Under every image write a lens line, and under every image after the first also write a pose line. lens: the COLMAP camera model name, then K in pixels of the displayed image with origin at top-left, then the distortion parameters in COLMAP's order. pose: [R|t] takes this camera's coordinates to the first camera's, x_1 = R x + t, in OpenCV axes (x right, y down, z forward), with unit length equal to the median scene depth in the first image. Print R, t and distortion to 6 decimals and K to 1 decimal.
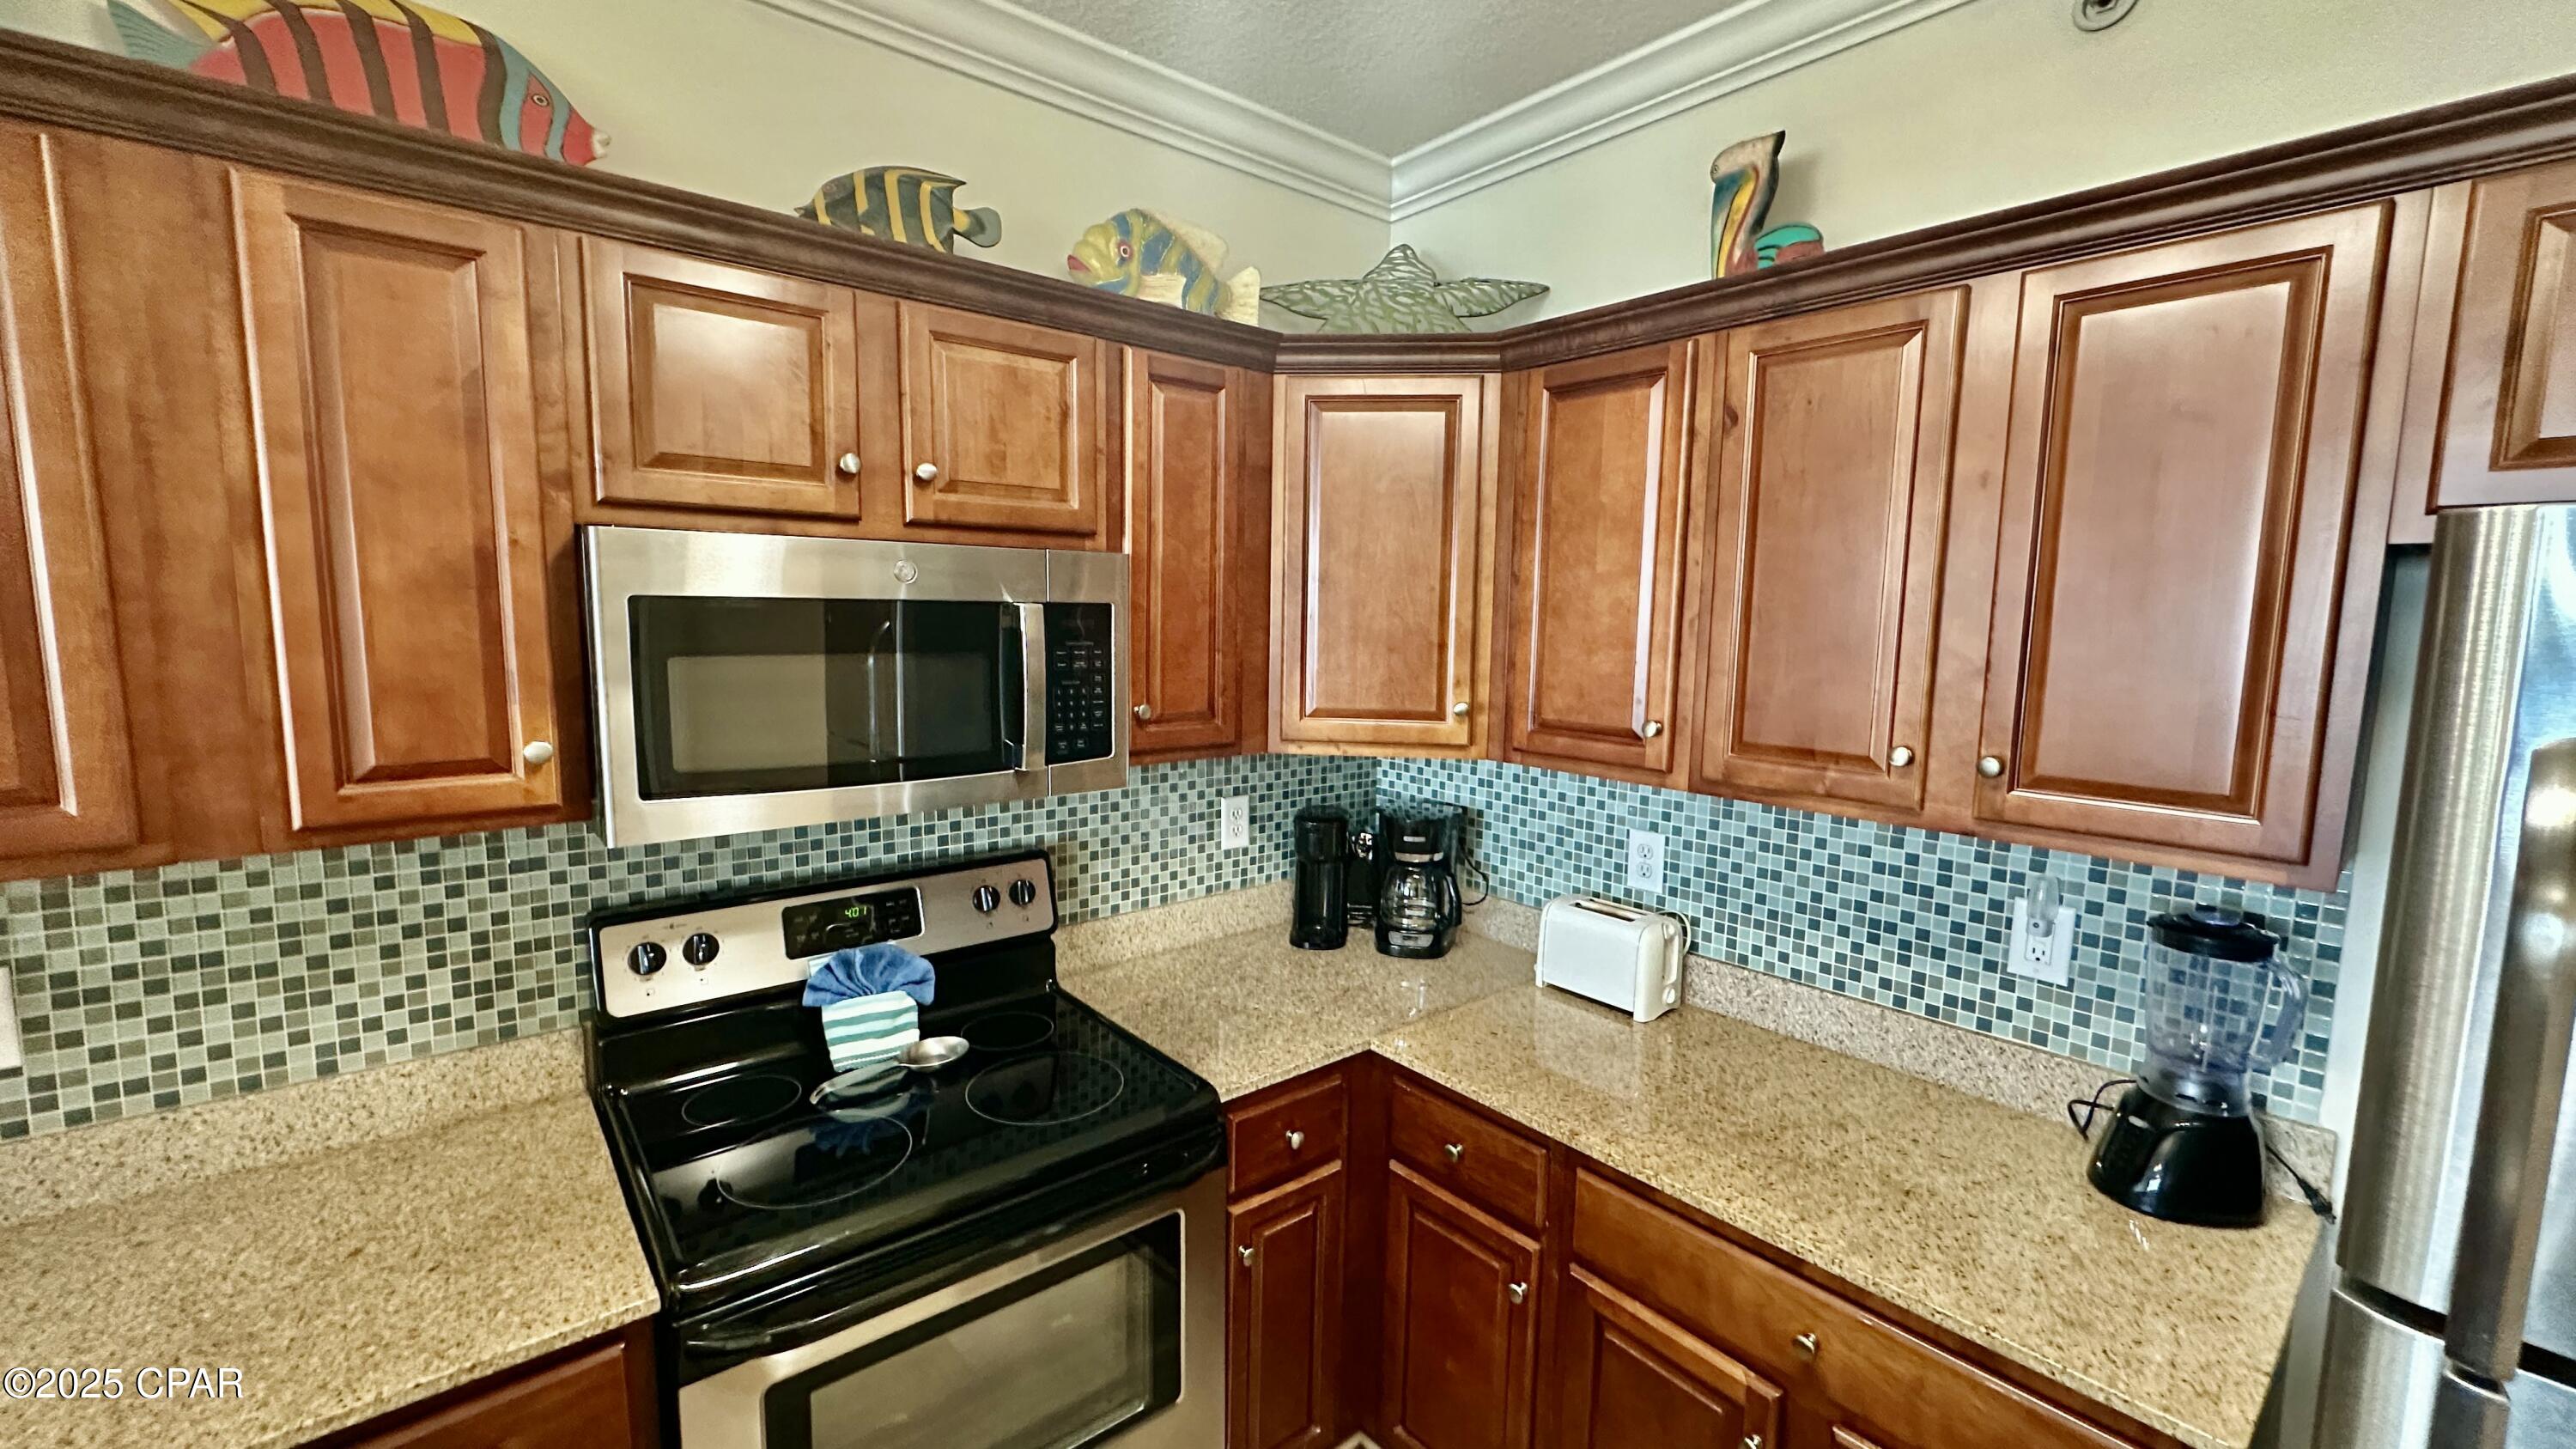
lens RADIAL K [[1029.9, 0, 1288.0], [0, 1029.9, 724.5], [0, 0, 1]] dist [-0.000864, 0.000371]
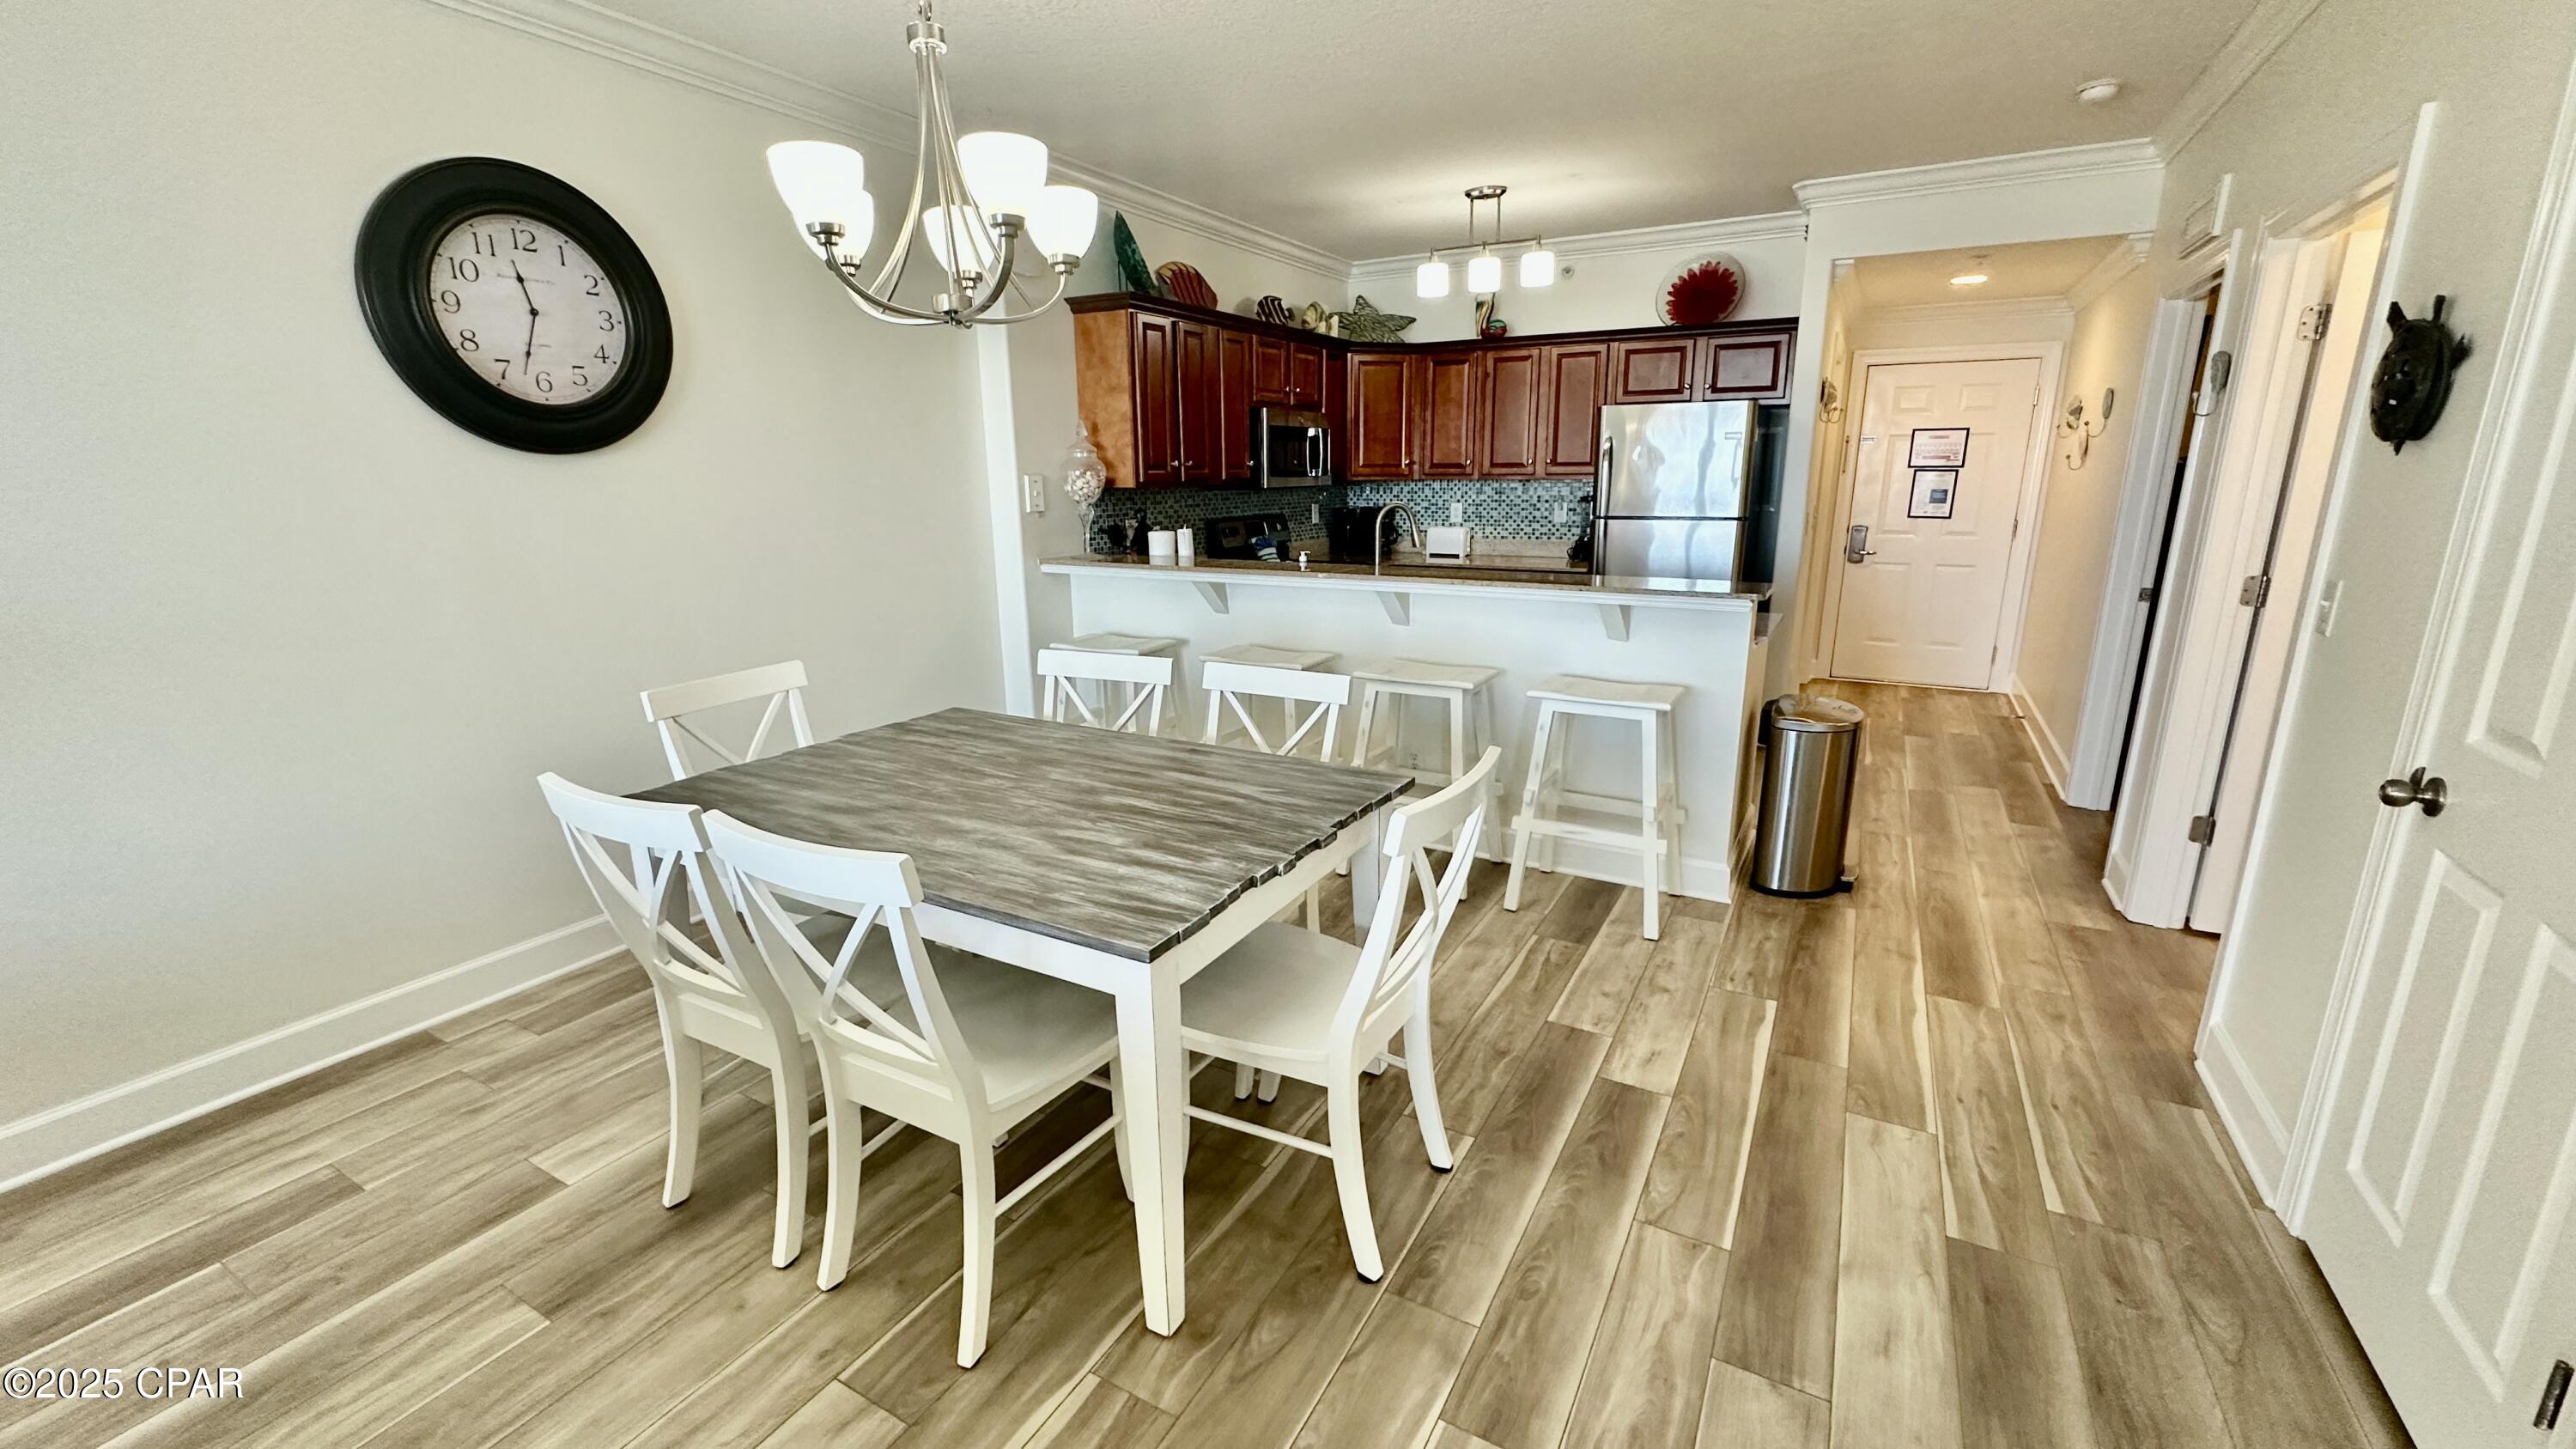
lens RADIAL K [[1029.9, 0, 1288.0], [0, 1029.9, 724.5], [0, 0, 1]] dist [-0.000864, 0.000371]
pose [[0.934075, -0.110938, 0.339407, -1.660295], [0.065260, 0.987542, 0.143185, 0.374740], [-0.351063, -0.111596, 0.929678, -2.374218]]
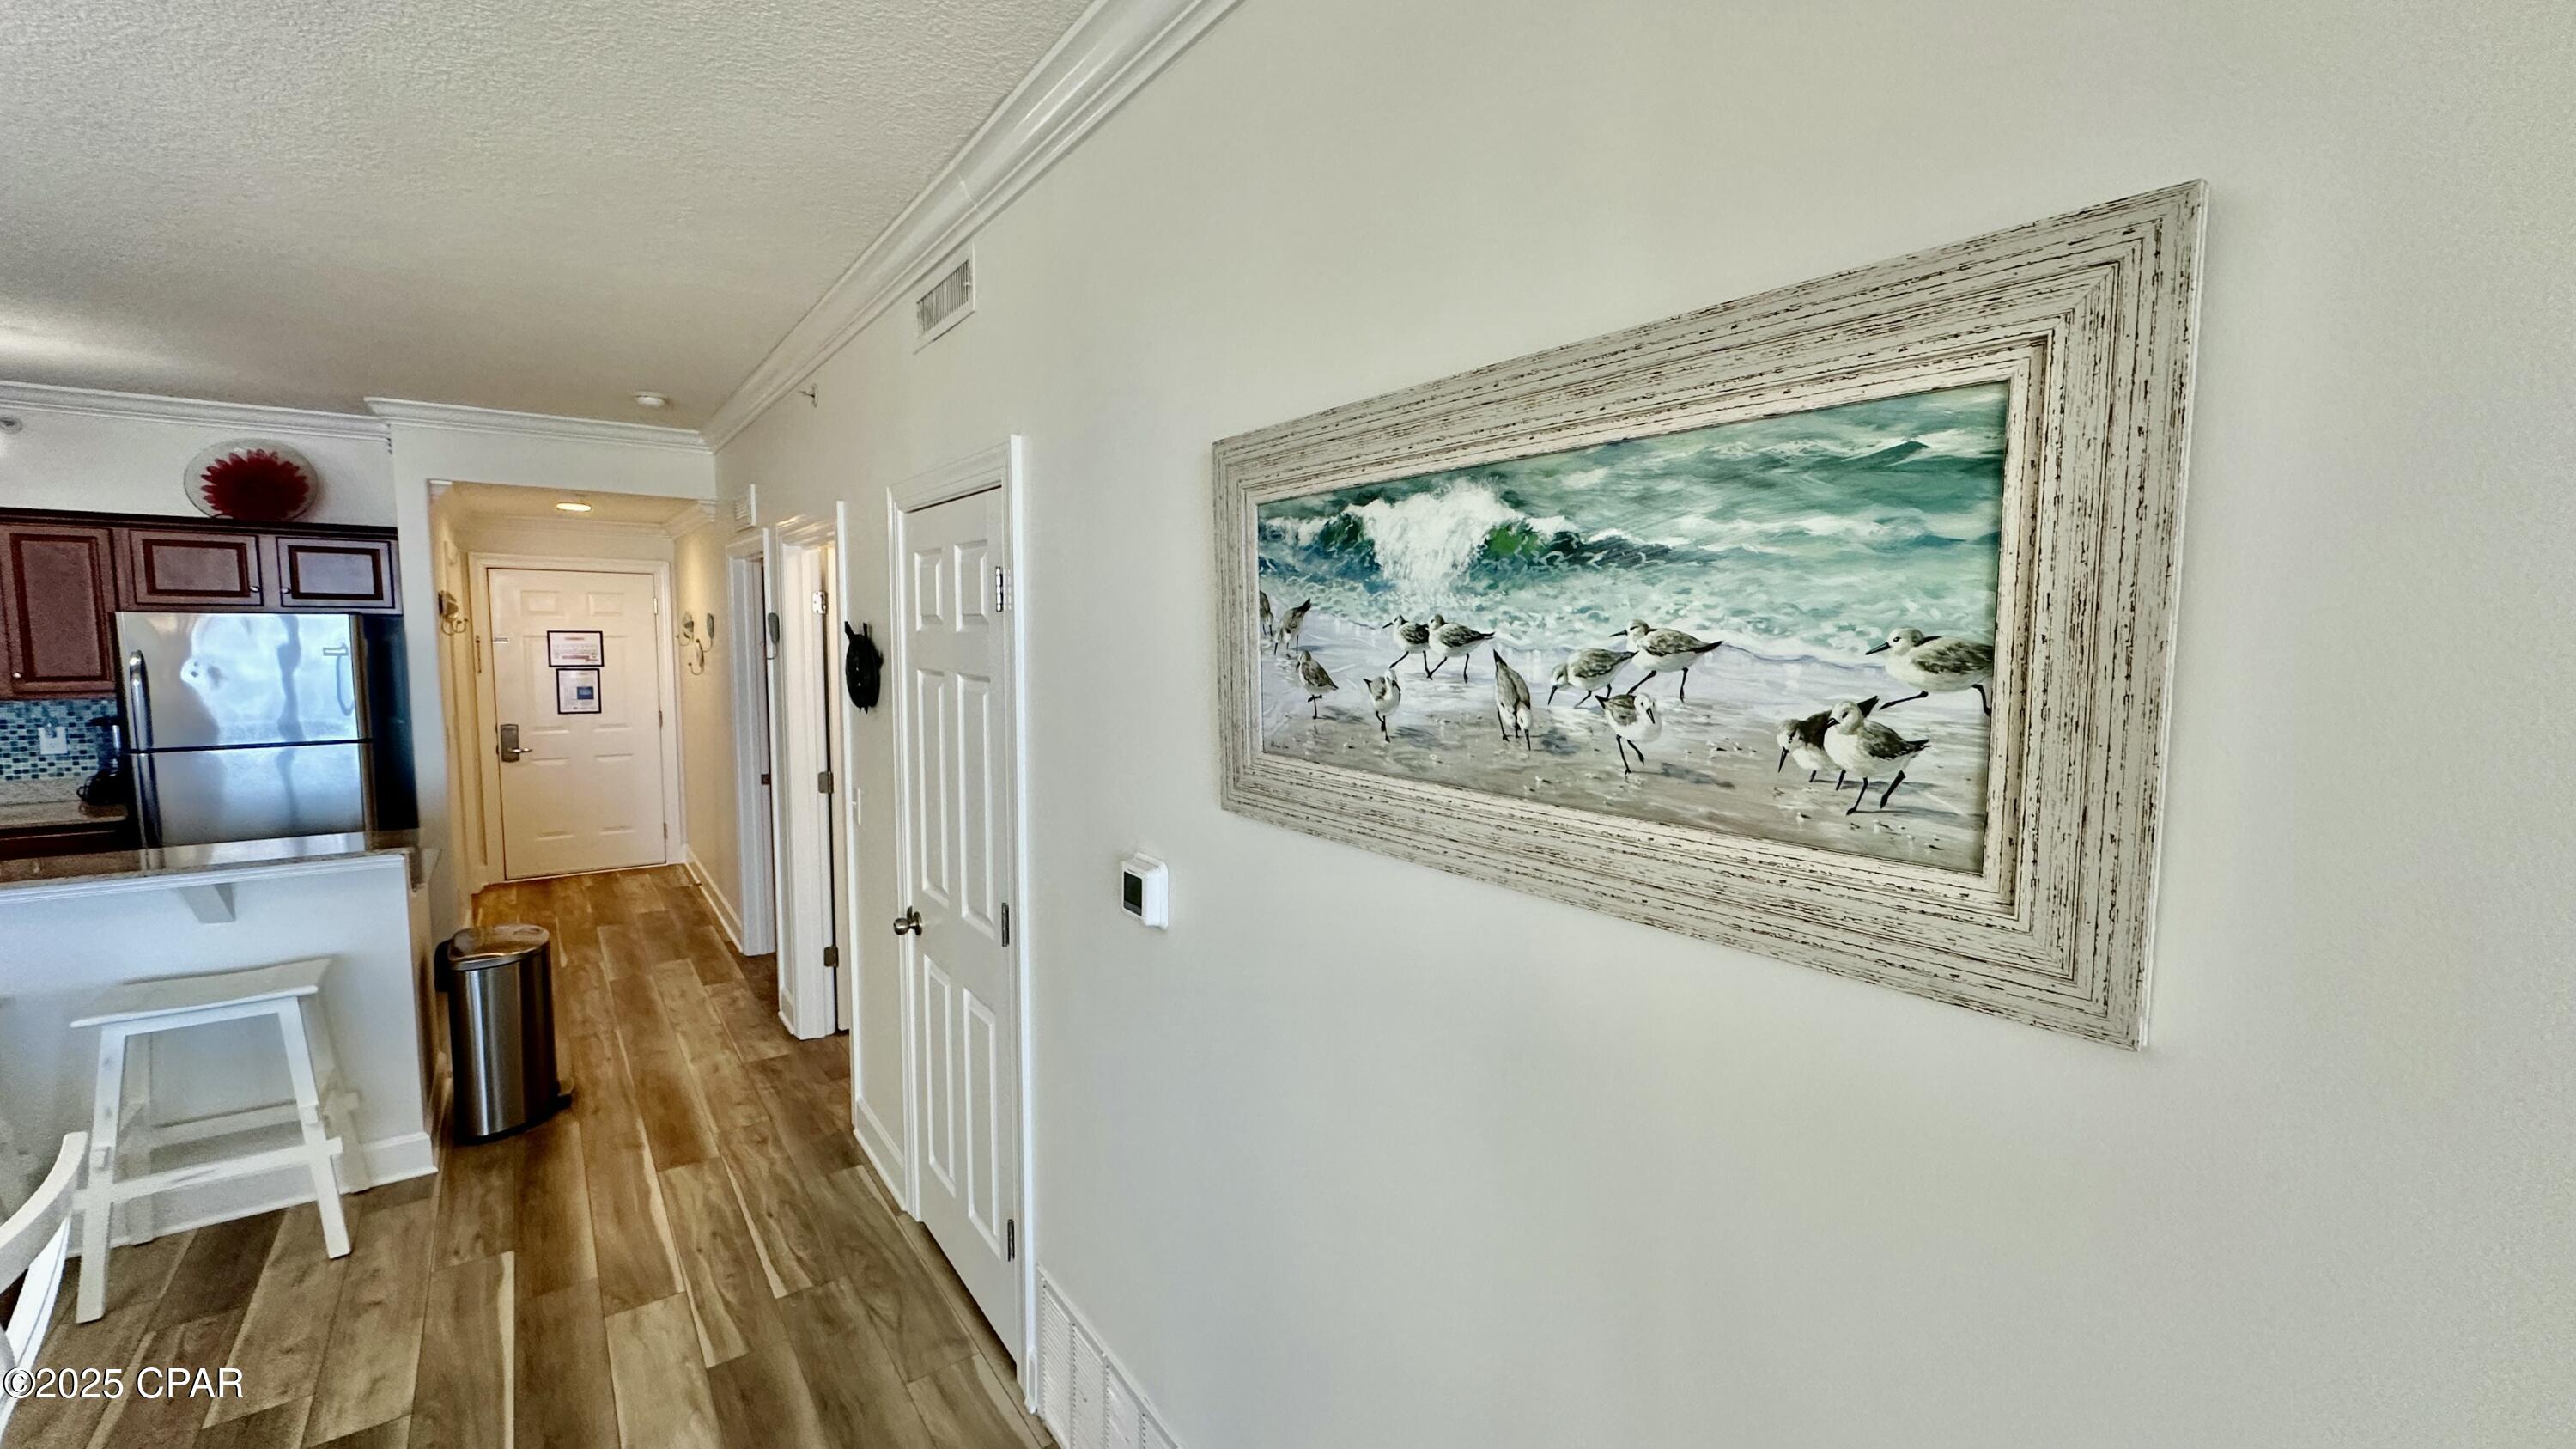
lens RADIAL K [[1025.1, 0, 1288.0], [0, 1025.1, 724.5], [0, 0, 1]] dist [-0.002597, 0.000024]
pose [[0.055689, -0.109675, 0.992406, -1.876469], [0.105569, 0.989024, 0.103377, 0.232543], [-0.992851, 0.099010, 0.066656, -2.584286]]
